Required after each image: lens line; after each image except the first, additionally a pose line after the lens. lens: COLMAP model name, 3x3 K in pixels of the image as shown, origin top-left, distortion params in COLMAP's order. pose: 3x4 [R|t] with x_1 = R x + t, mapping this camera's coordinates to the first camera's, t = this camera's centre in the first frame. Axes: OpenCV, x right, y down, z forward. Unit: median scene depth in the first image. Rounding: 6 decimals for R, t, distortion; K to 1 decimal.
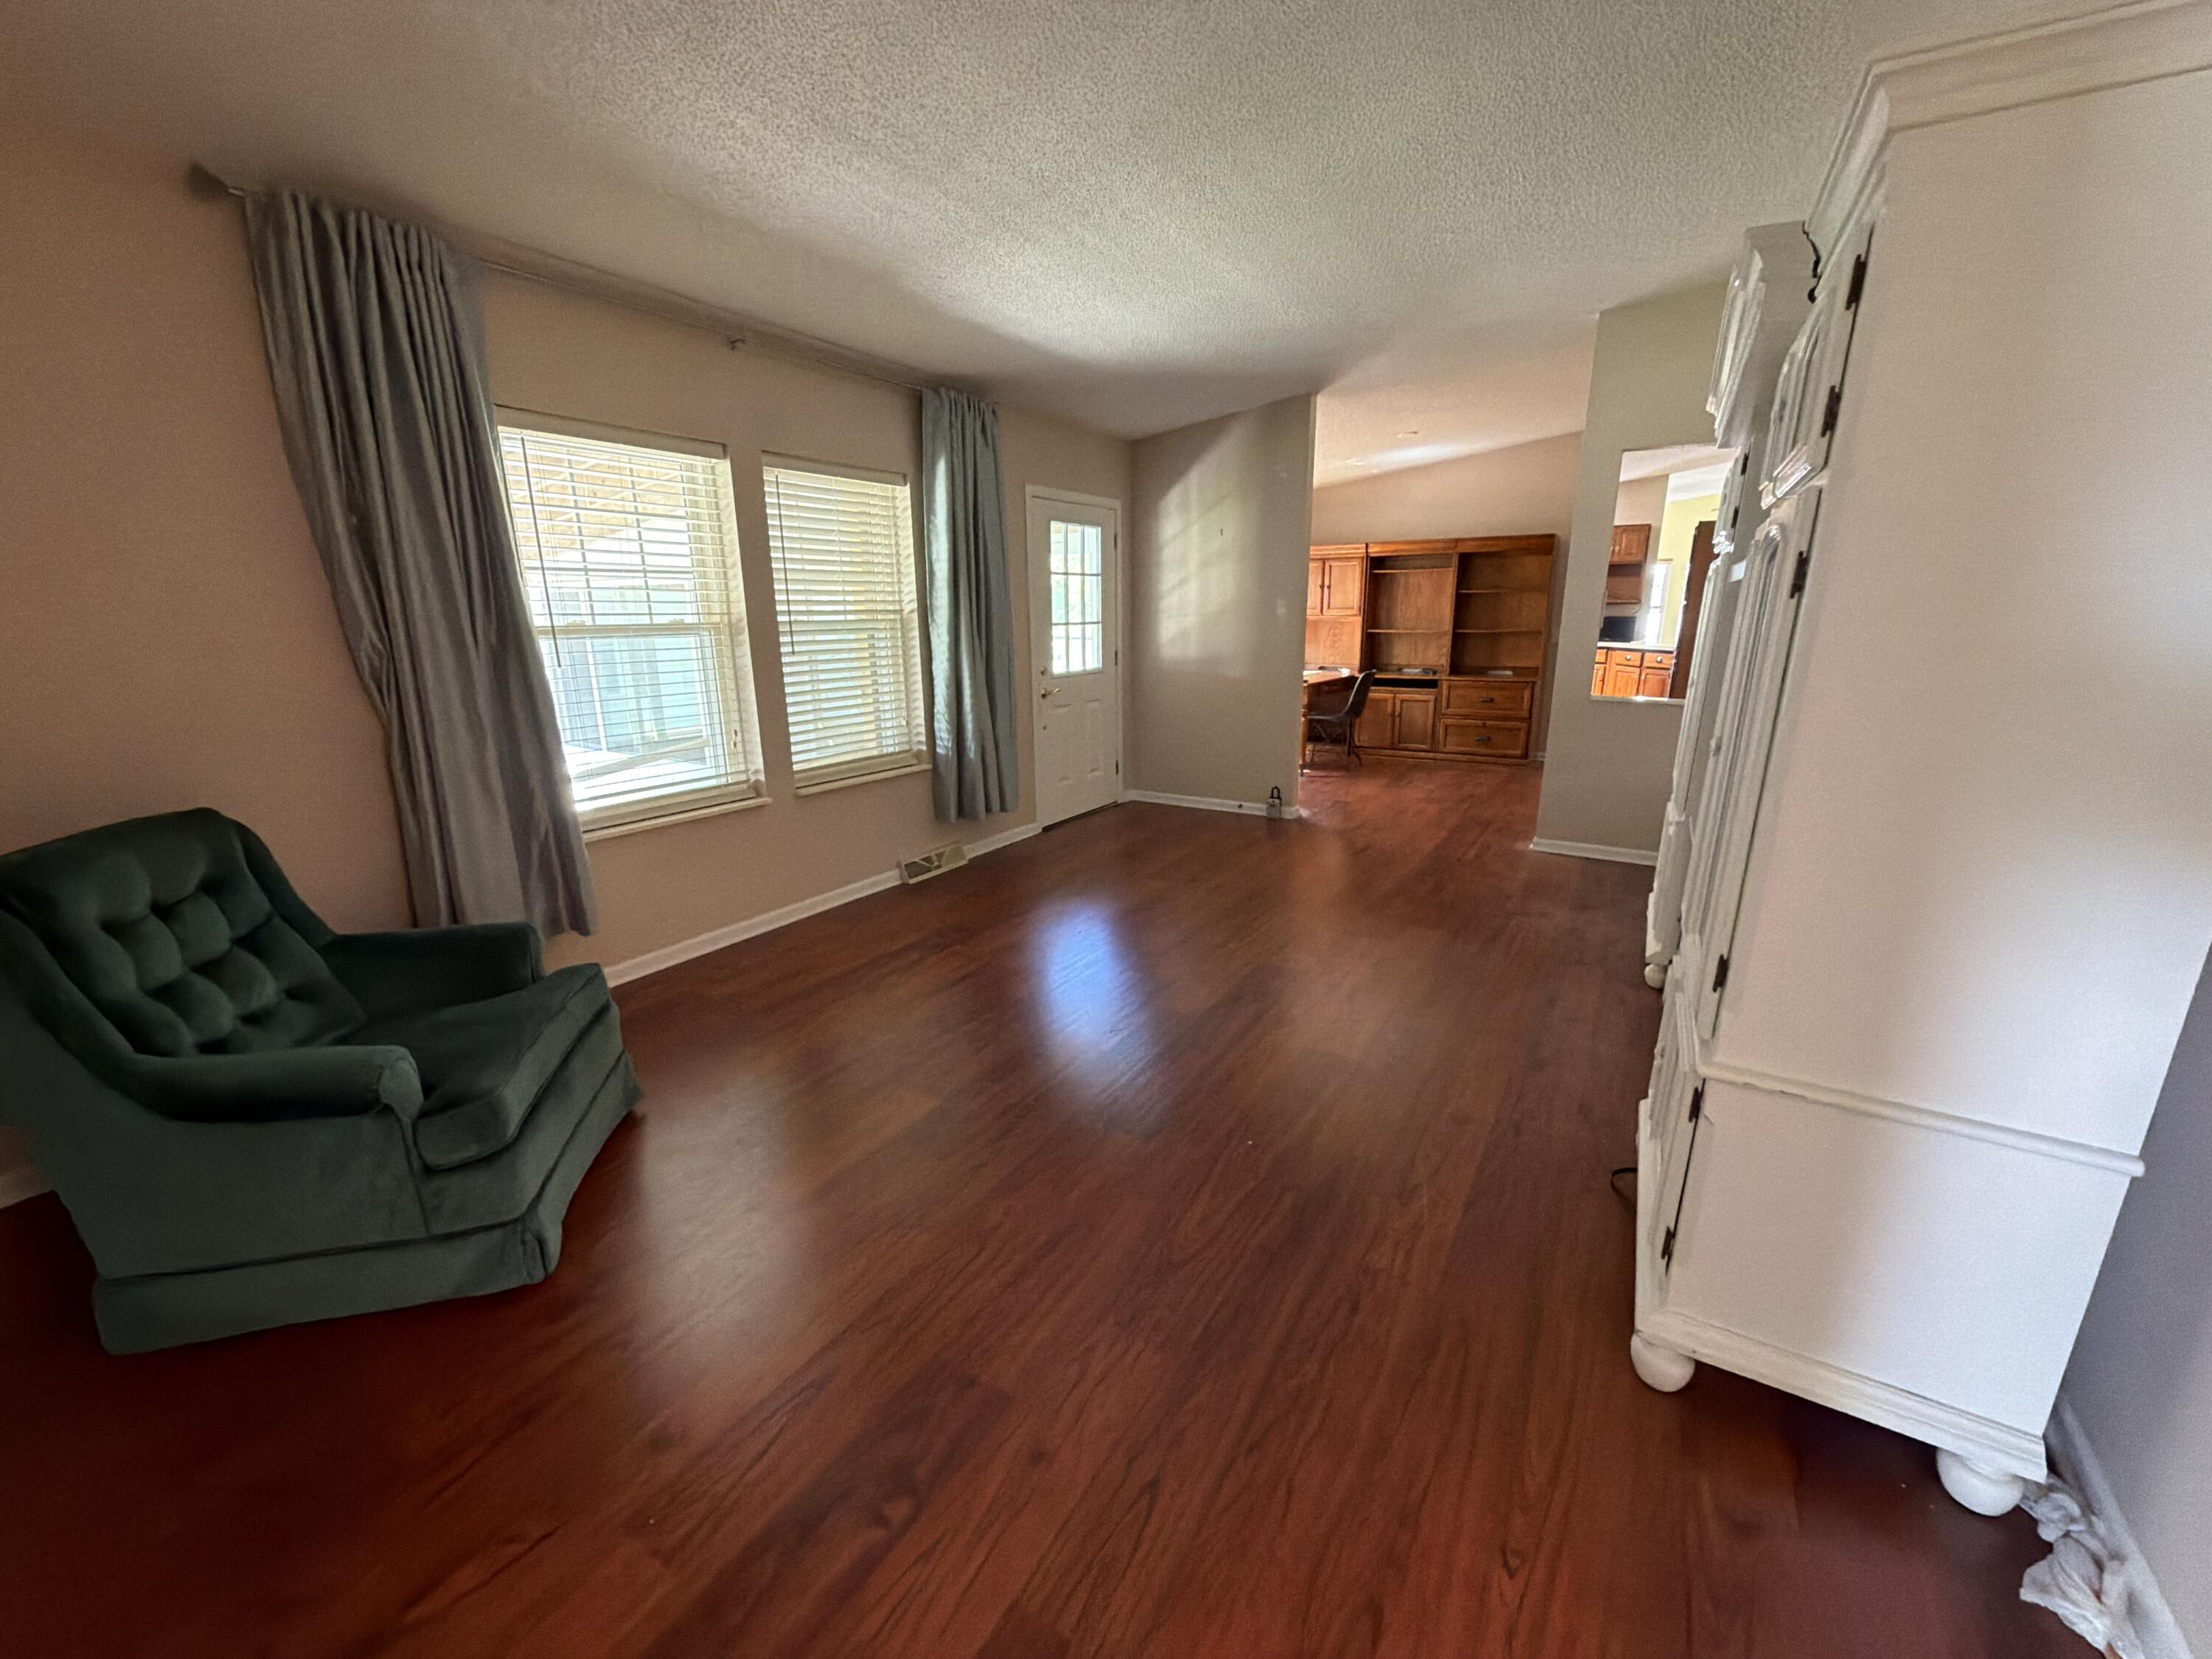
lens RADIAL K [[873.2, 0, 1117.4], [0, 873.2, 823.0], [0, 0, 1]] dist [-0.005868, 0.000241]
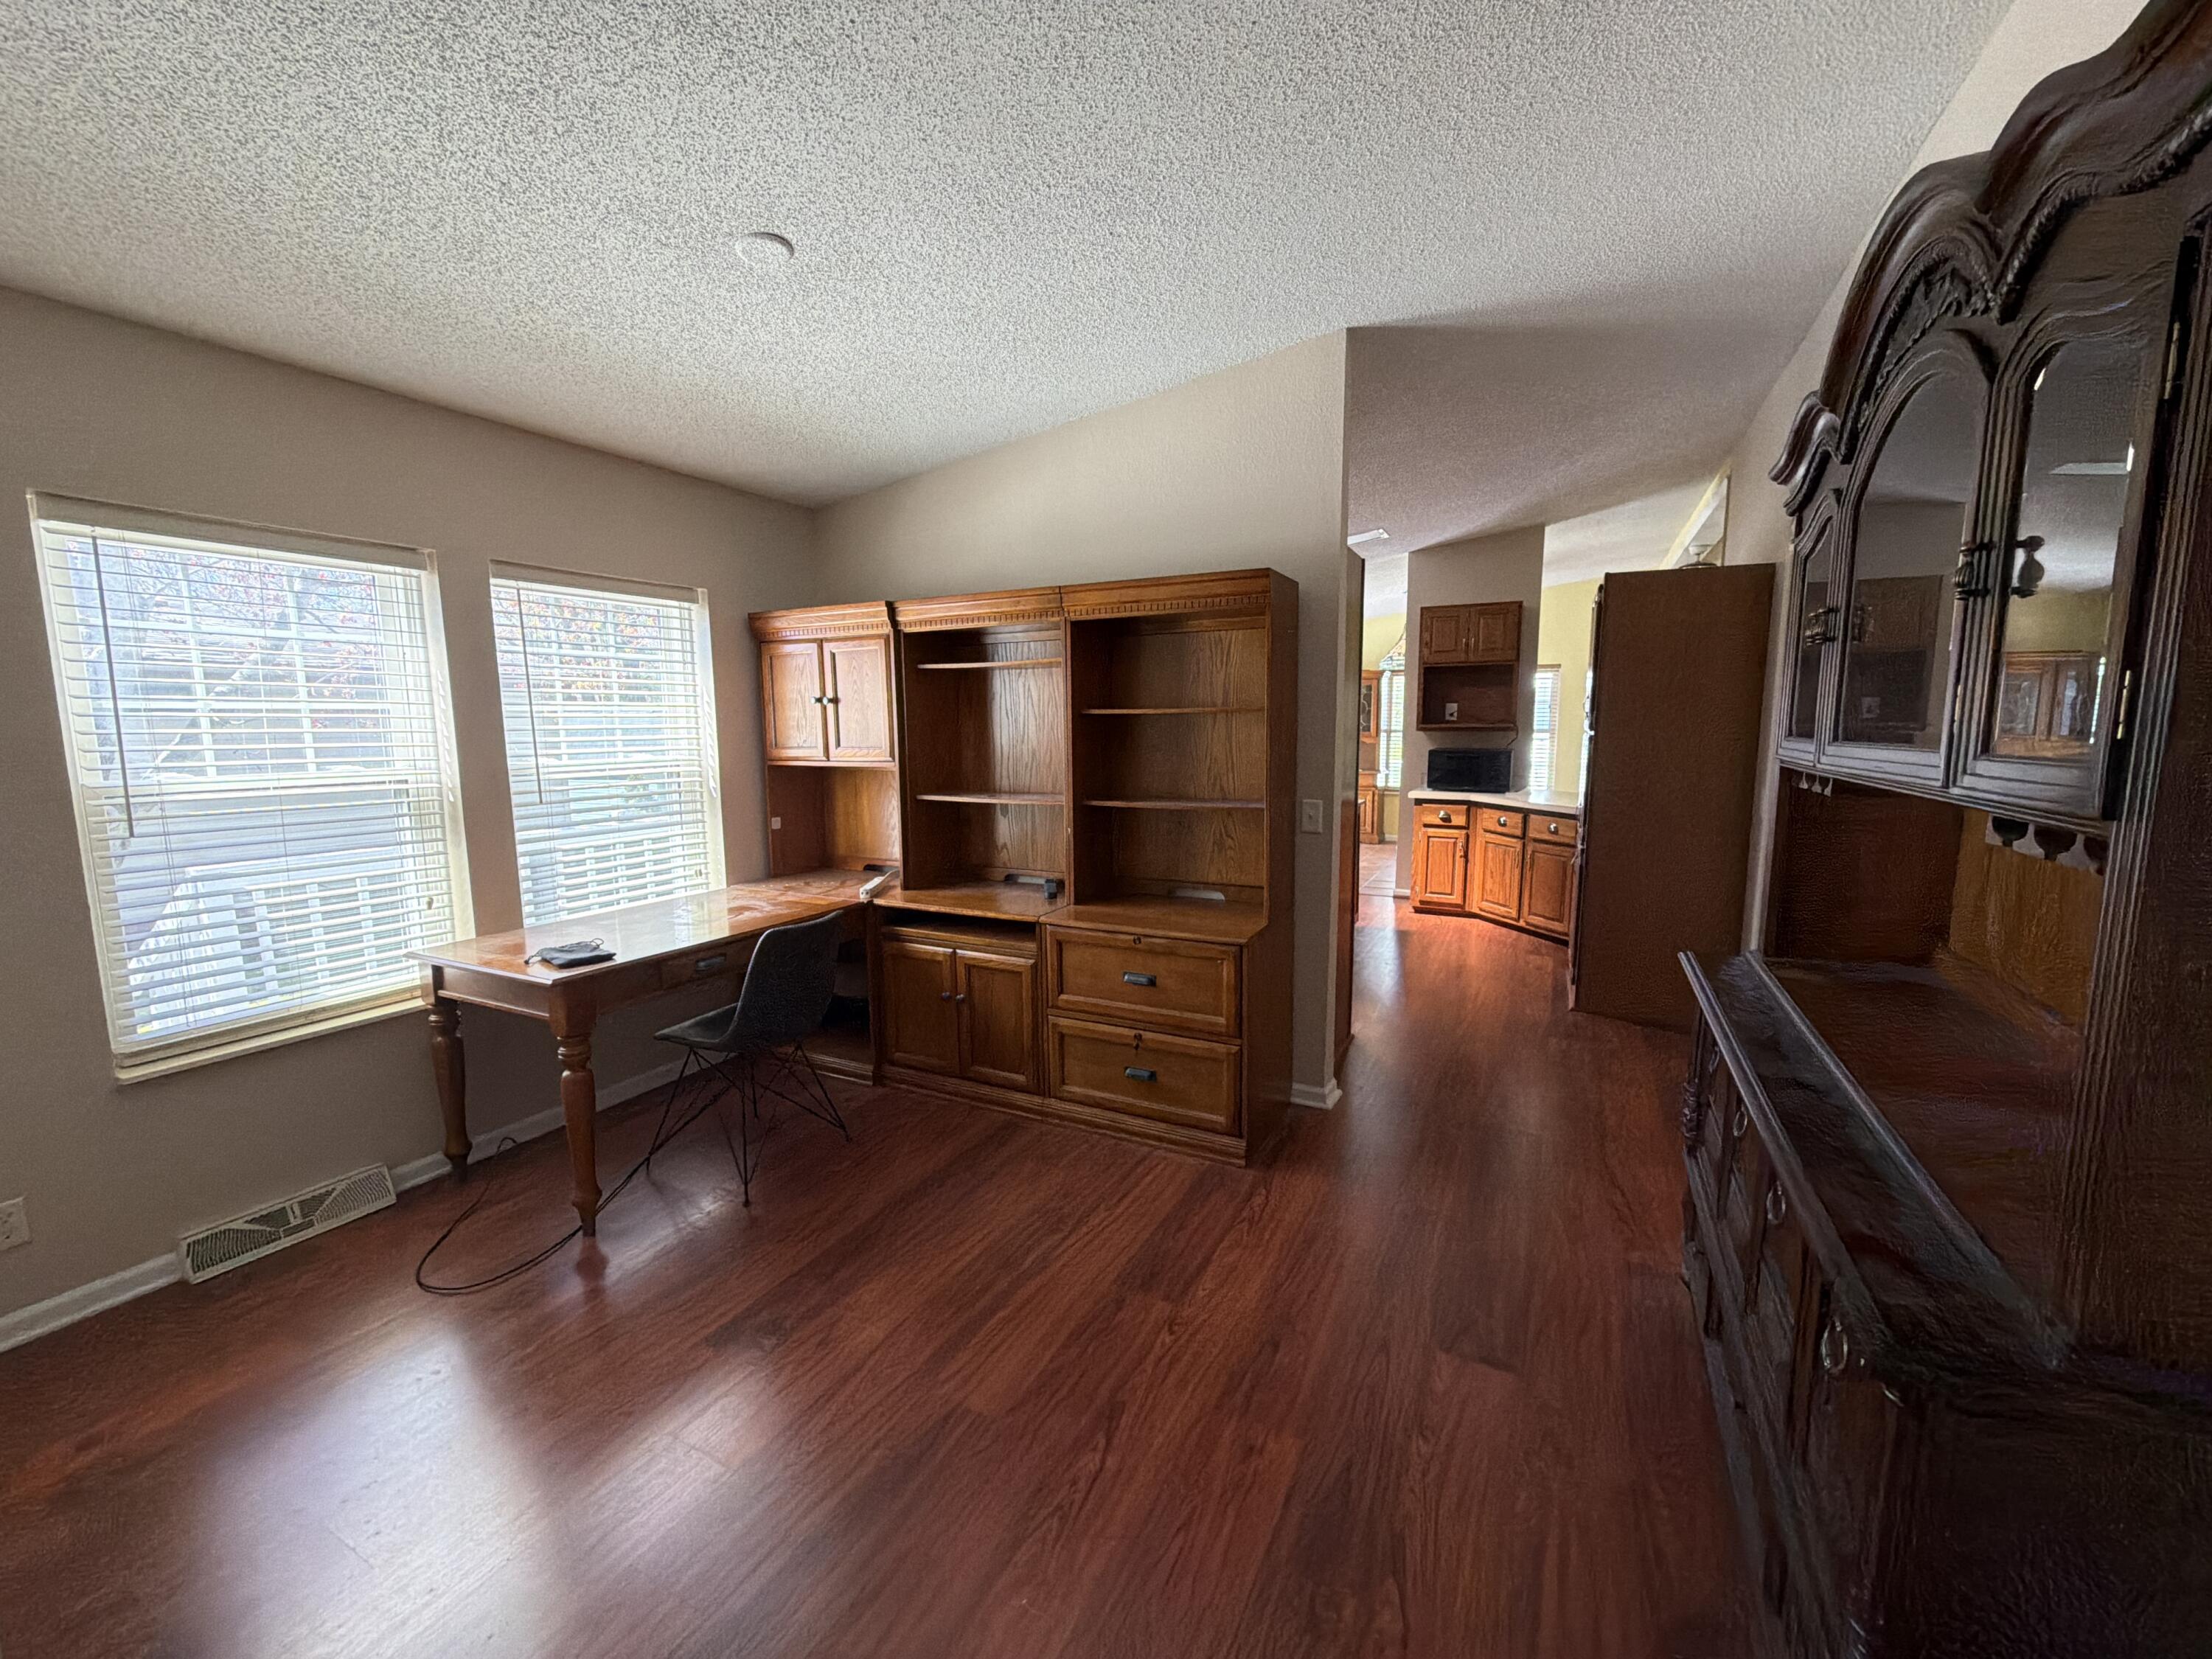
lens RADIAL K [[873.2, 0, 1106.1], [0, 873.2, 838.8], [0, 0, 1]] dist [-0.005868, 0.000241]
pose [[0.997214, -0.024949, 0.070299, 0.269331], [0.033400, 0.992001, -0.121732, -0.110097], [-0.066699, 0.123741, 0.990070, 0.426047]]
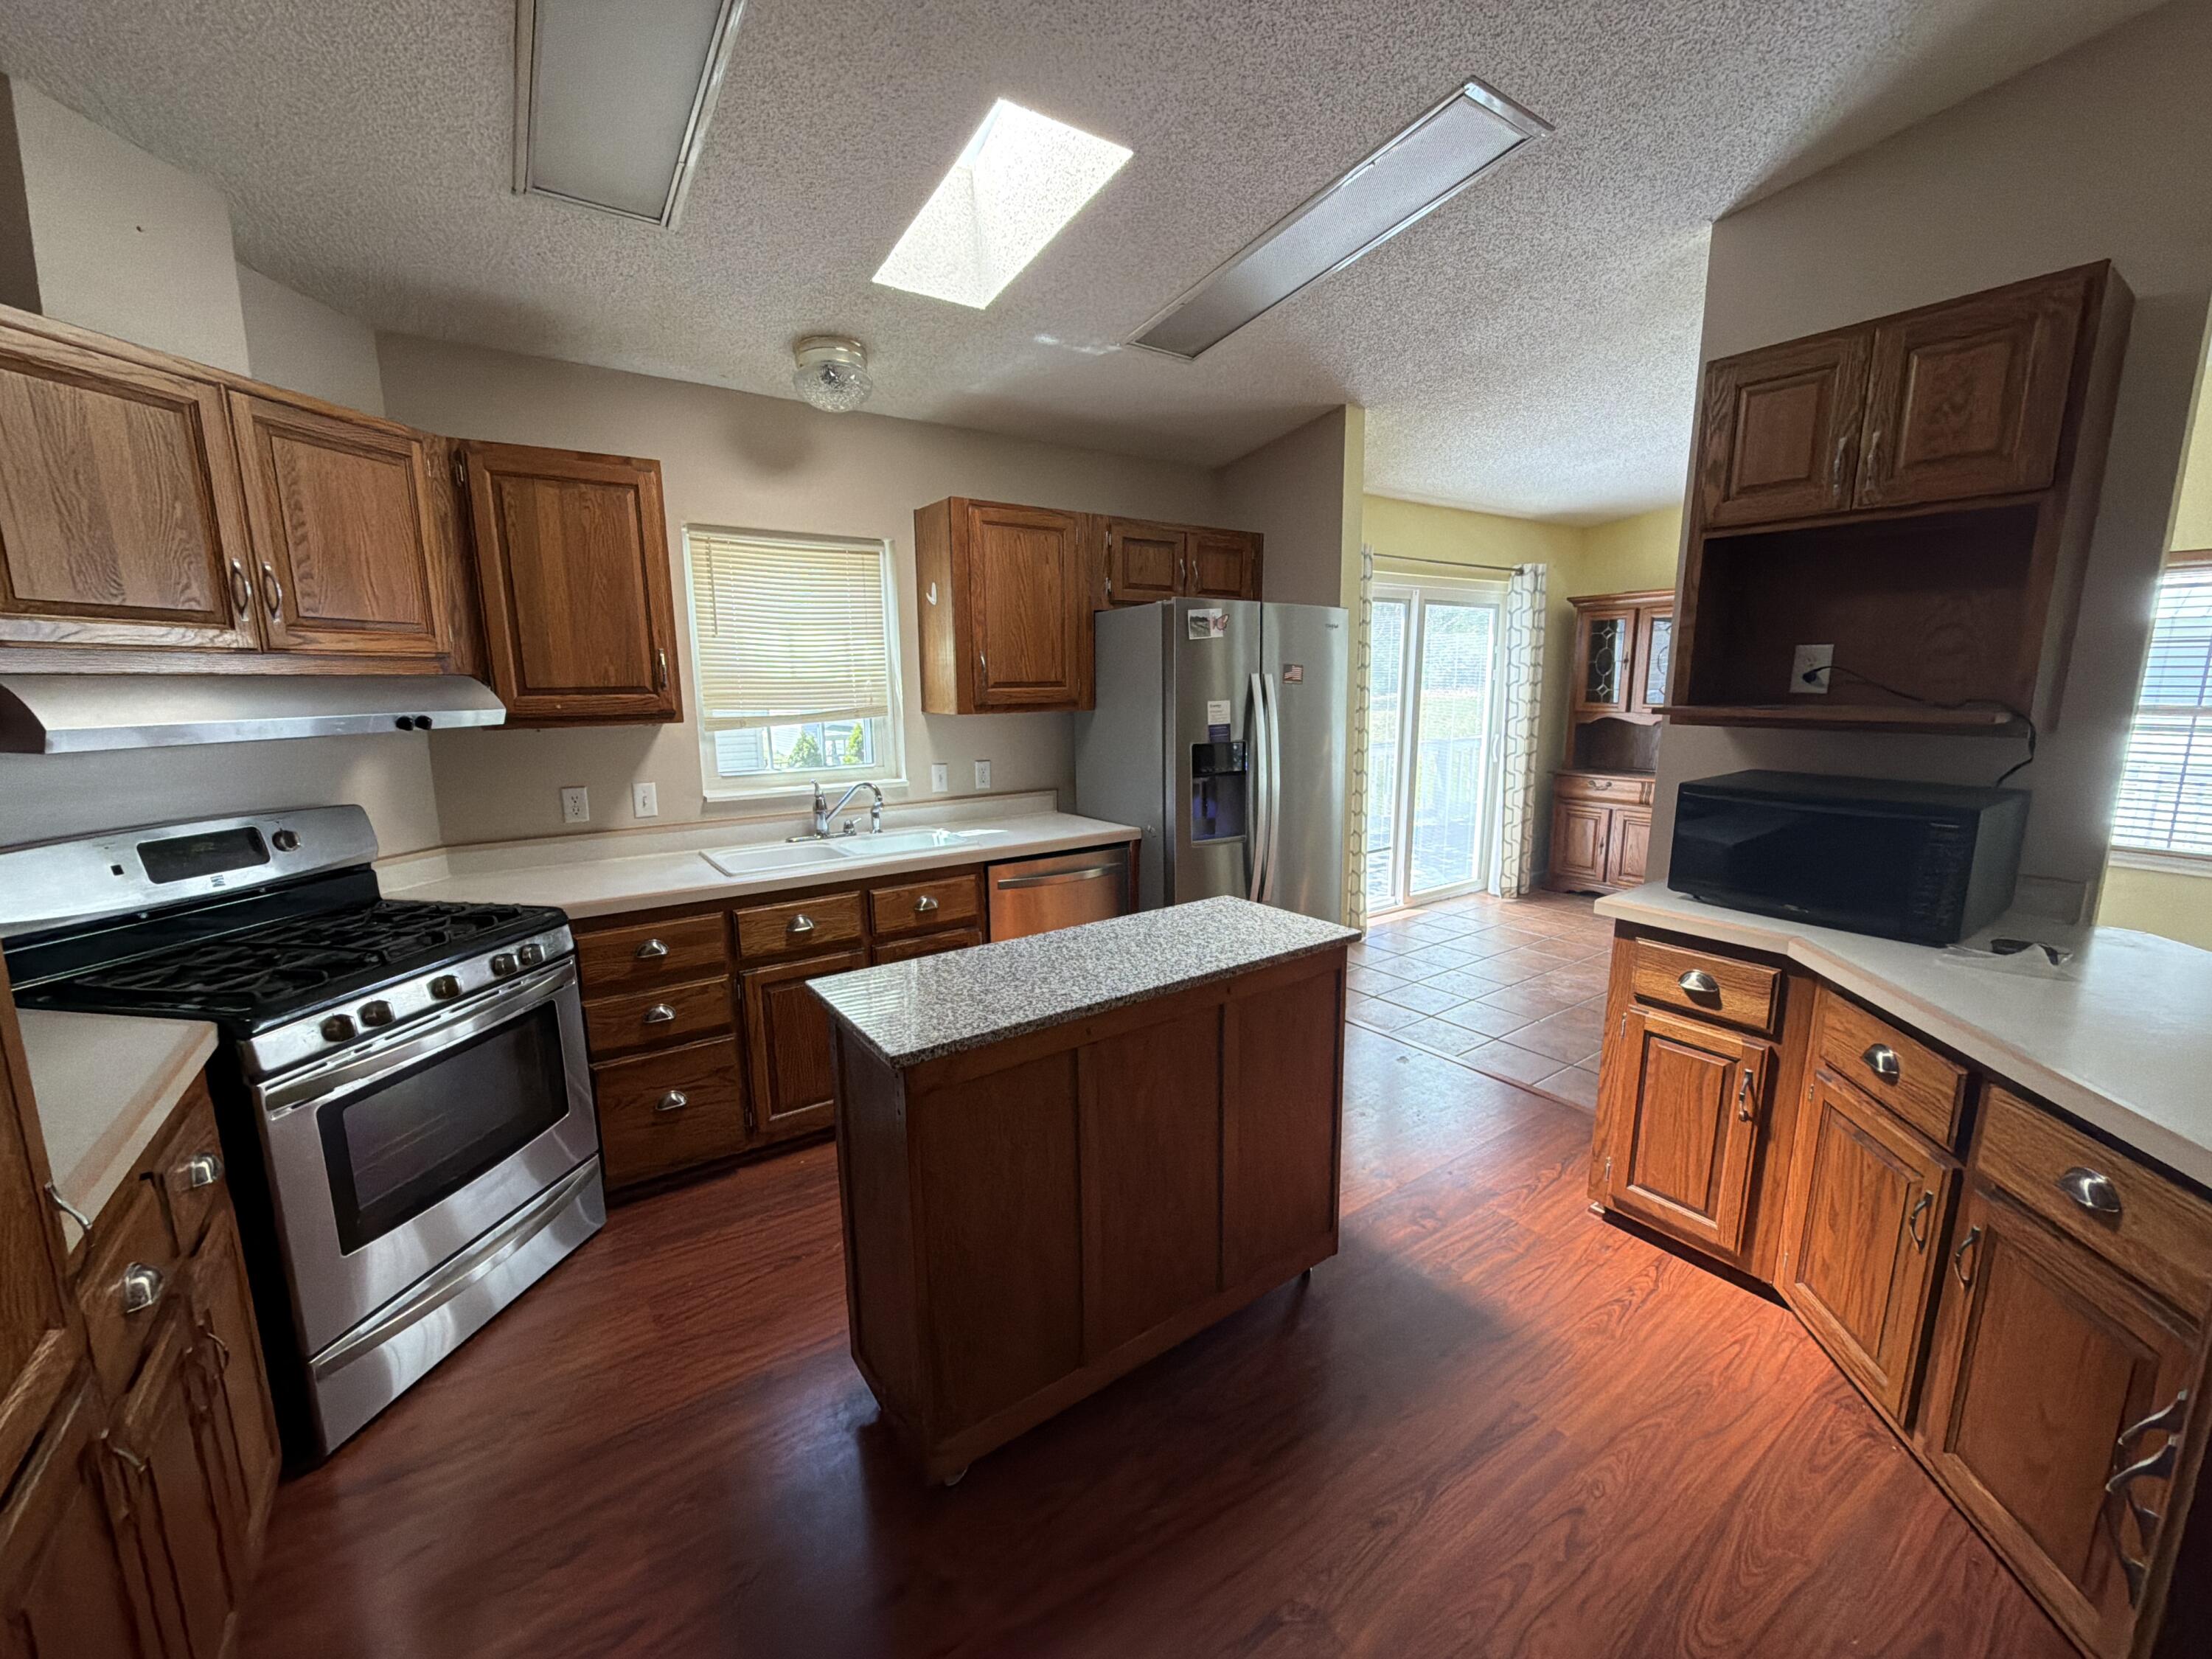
lens RADIAL K [[873.2, 0, 1099.3], [0, 873.2, 838.8], [0, 0, 1]] dist [-0.005868, 0.000241]
pose [[0.913392, 0.060497, -0.402560, 0.481897], [-0.089427, 0.994559, -0.053443, -0.195518], [0.397136, 0.084814, 0.913832, 0.740658]]
